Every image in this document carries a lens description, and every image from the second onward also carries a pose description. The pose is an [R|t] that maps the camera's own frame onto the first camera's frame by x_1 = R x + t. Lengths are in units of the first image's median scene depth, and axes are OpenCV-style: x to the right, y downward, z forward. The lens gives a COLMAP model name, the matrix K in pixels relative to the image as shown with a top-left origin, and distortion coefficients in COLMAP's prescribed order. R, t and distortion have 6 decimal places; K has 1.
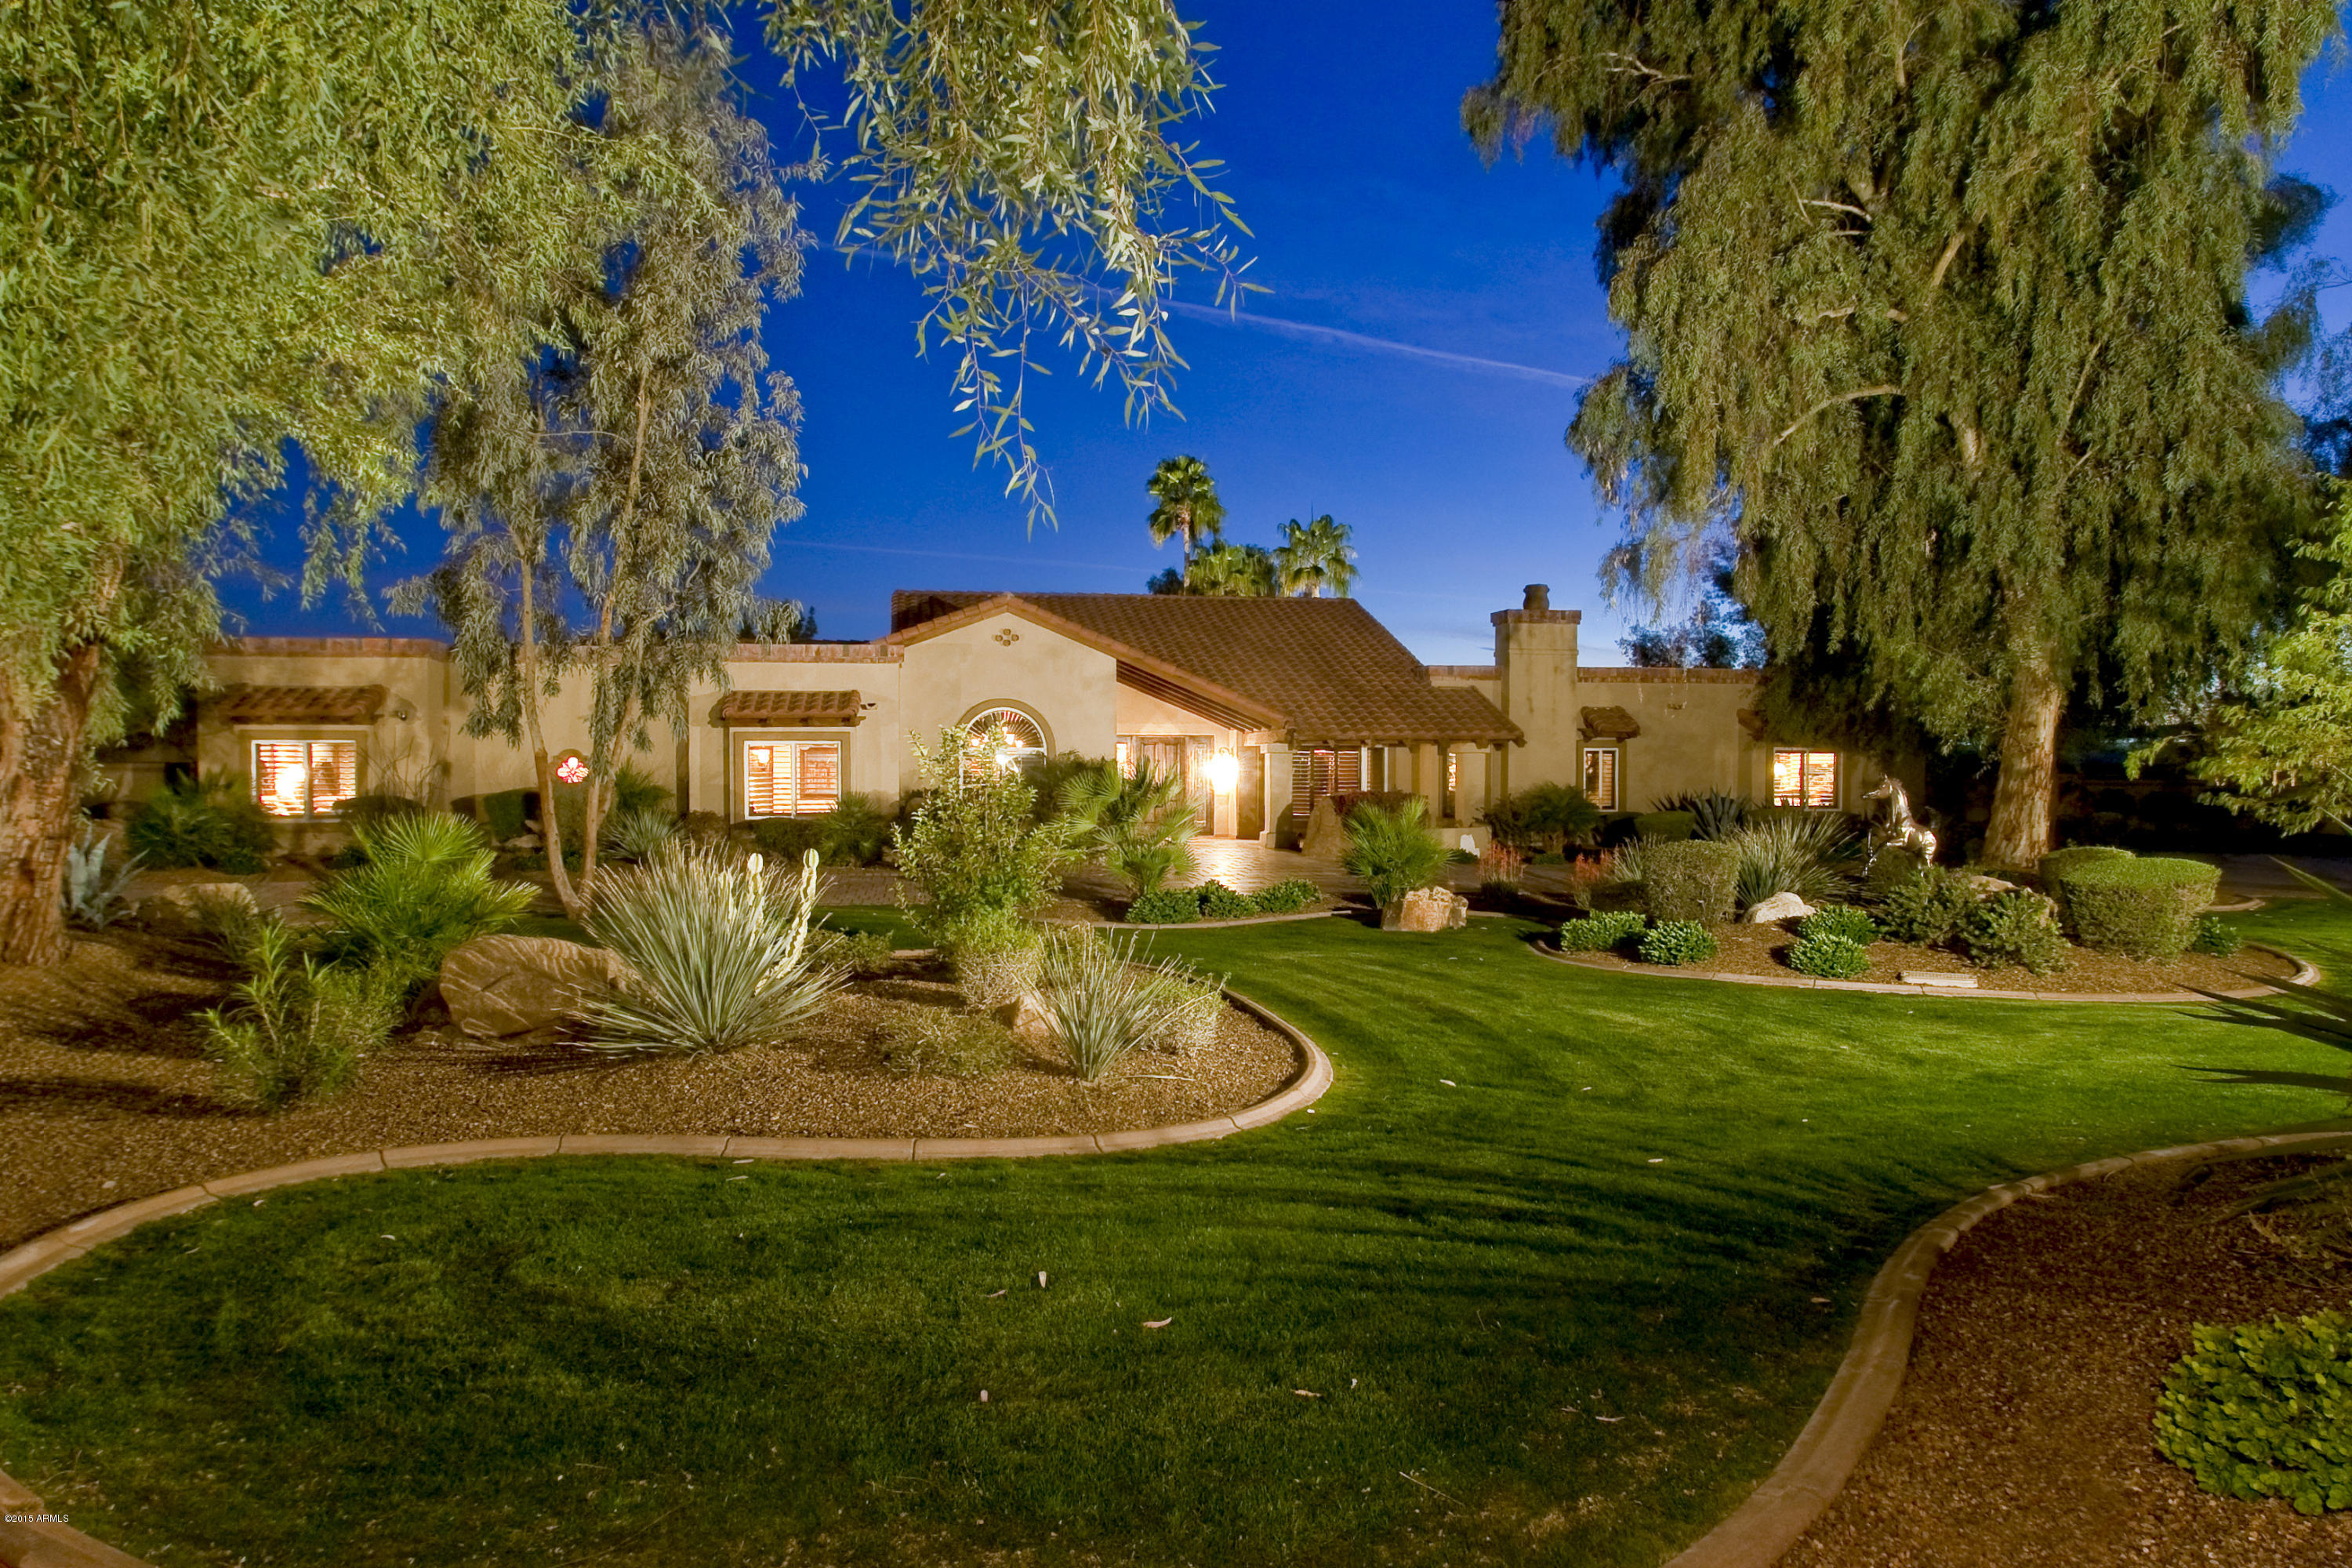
lens RADIAL K [[1420.7, 0, 1129.3], [0, 1420.7, 813.3], [0, 0, 1]] dist [-0.006491, -0.015570]
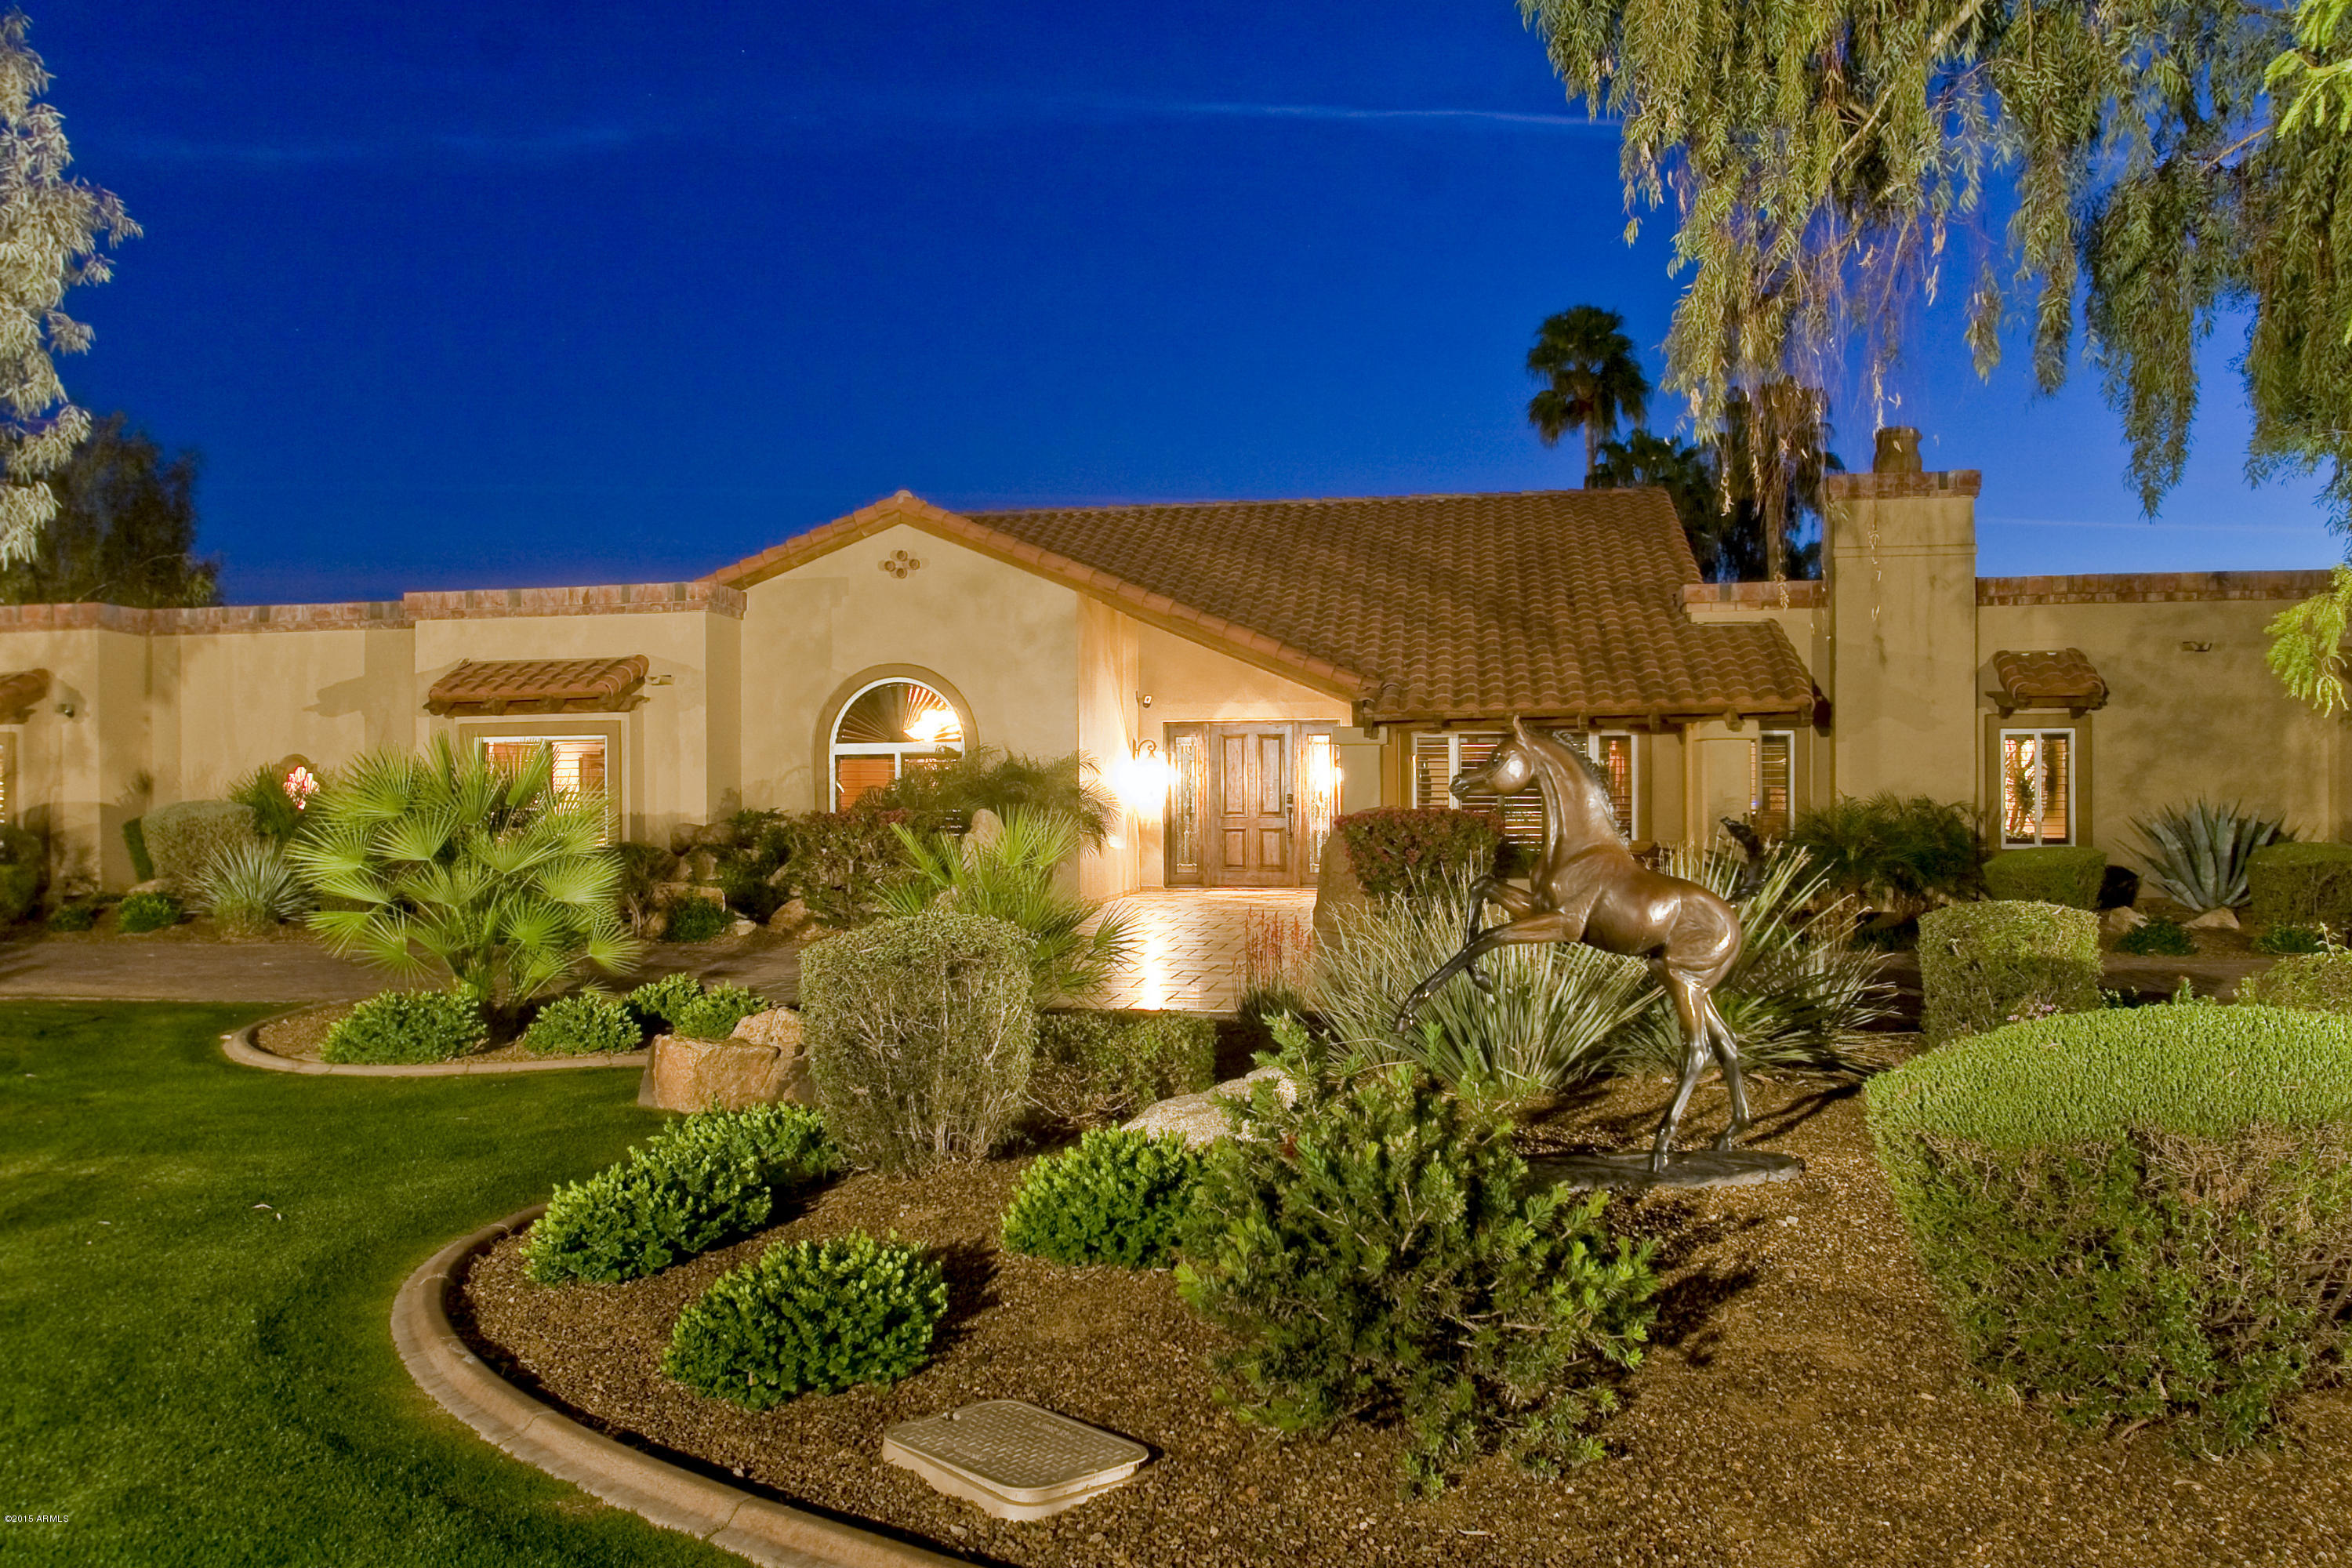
lens RADIAL K [[1881.2, 0, 1164.0], [0, 1881.2, 793.6], [0, 0, 1]] dist [-0.028496, -0.004967]
pose [[0.945959, -0.008552, -0.324174, 0.401932], [-0.001840, 0.999495, -0.031736, 0.001488], [0.324282, 0.030617, 0.945465, 0.381648]]
